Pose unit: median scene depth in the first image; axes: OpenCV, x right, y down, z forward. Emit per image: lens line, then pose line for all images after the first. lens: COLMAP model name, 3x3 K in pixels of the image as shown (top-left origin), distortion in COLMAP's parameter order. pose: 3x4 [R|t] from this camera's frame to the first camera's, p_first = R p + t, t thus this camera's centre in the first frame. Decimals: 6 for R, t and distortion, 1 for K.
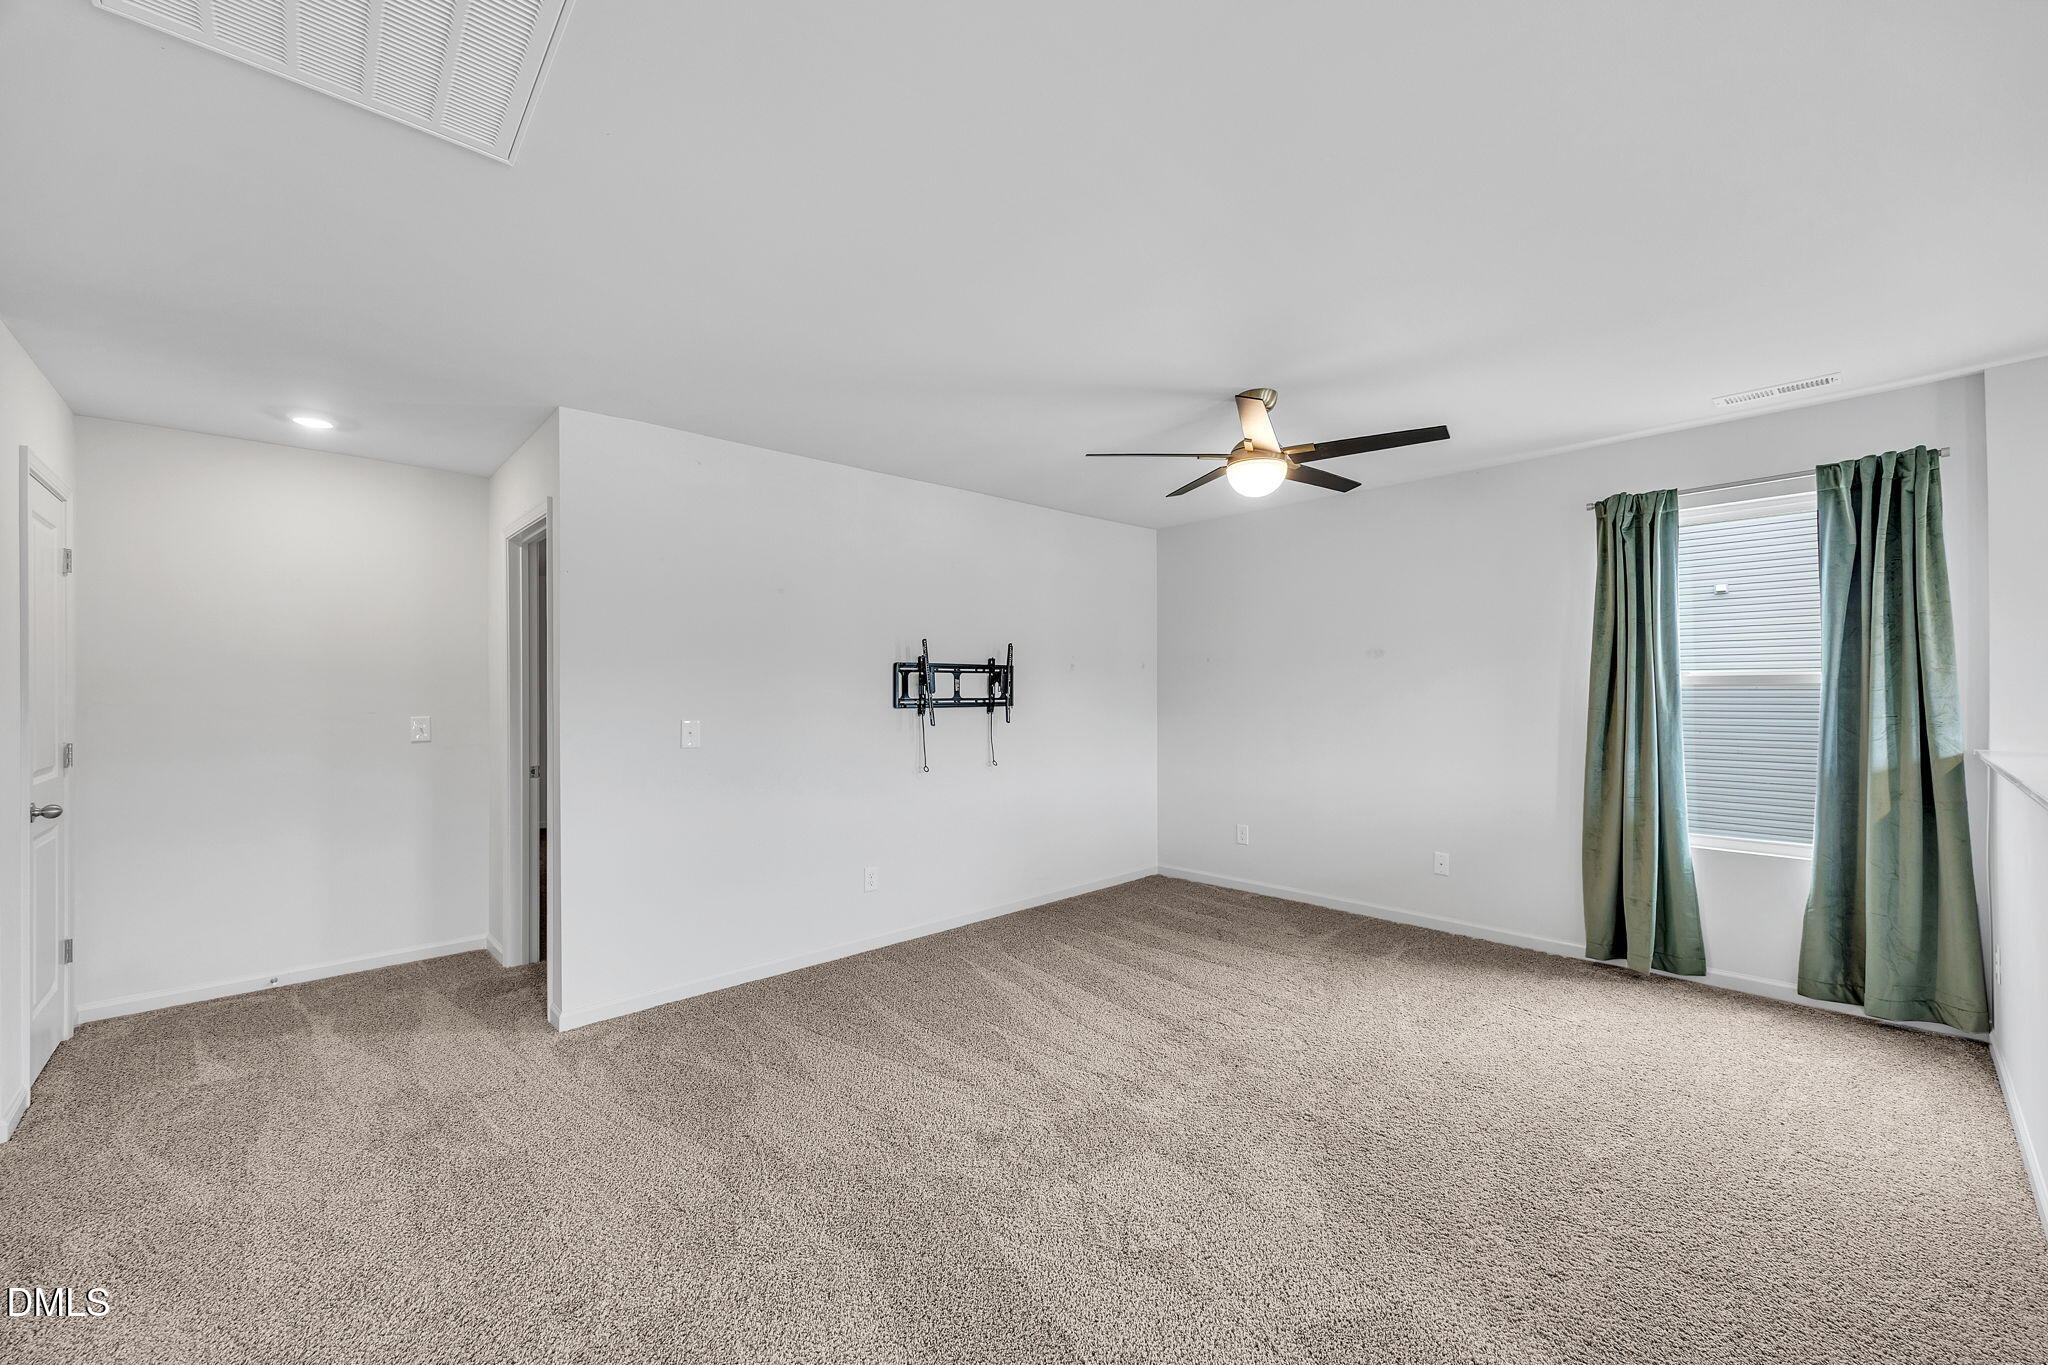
lens RADIAL K [[798.8, 0, 1032.5], [0, 798.8, 694.6], [0, 0, 1]] dist [0.000018, 0.000036]
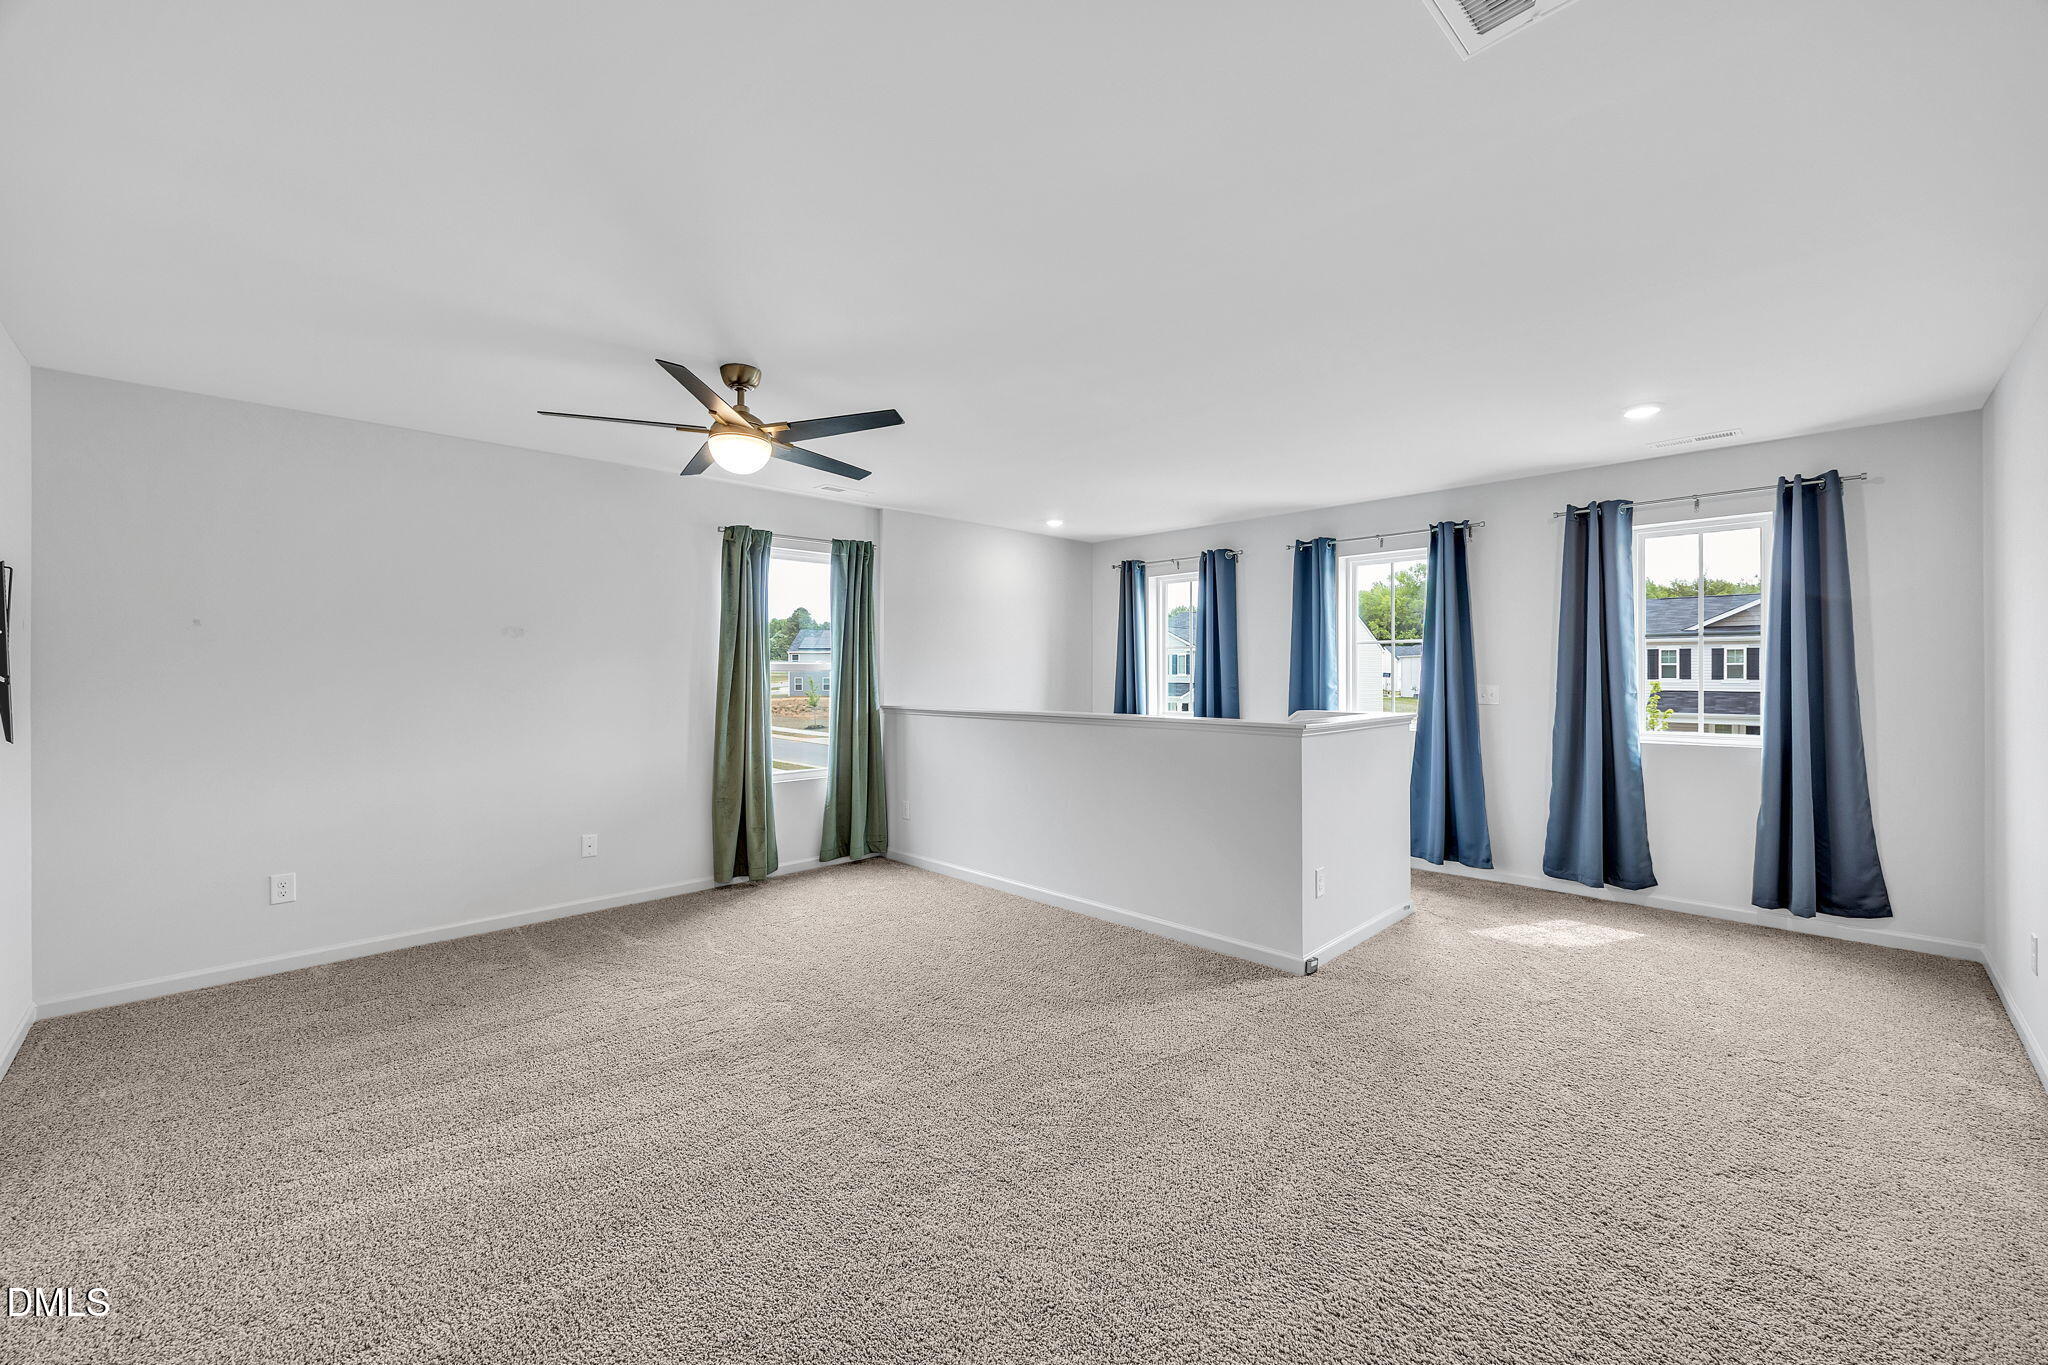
lens RADIAL K [[798.8, 0, 1032.5], [0, 798.8, 694.6], [0, 0, 1]] dist [0.000018, 0.000036]
pose [[-0.039061, -0.028561, 0.998829, -0.596145], [-0.002049, 0.999592, 0.028503, -0.010328], [-0.999235, -0.000933, -0.039103, 0.561945]]
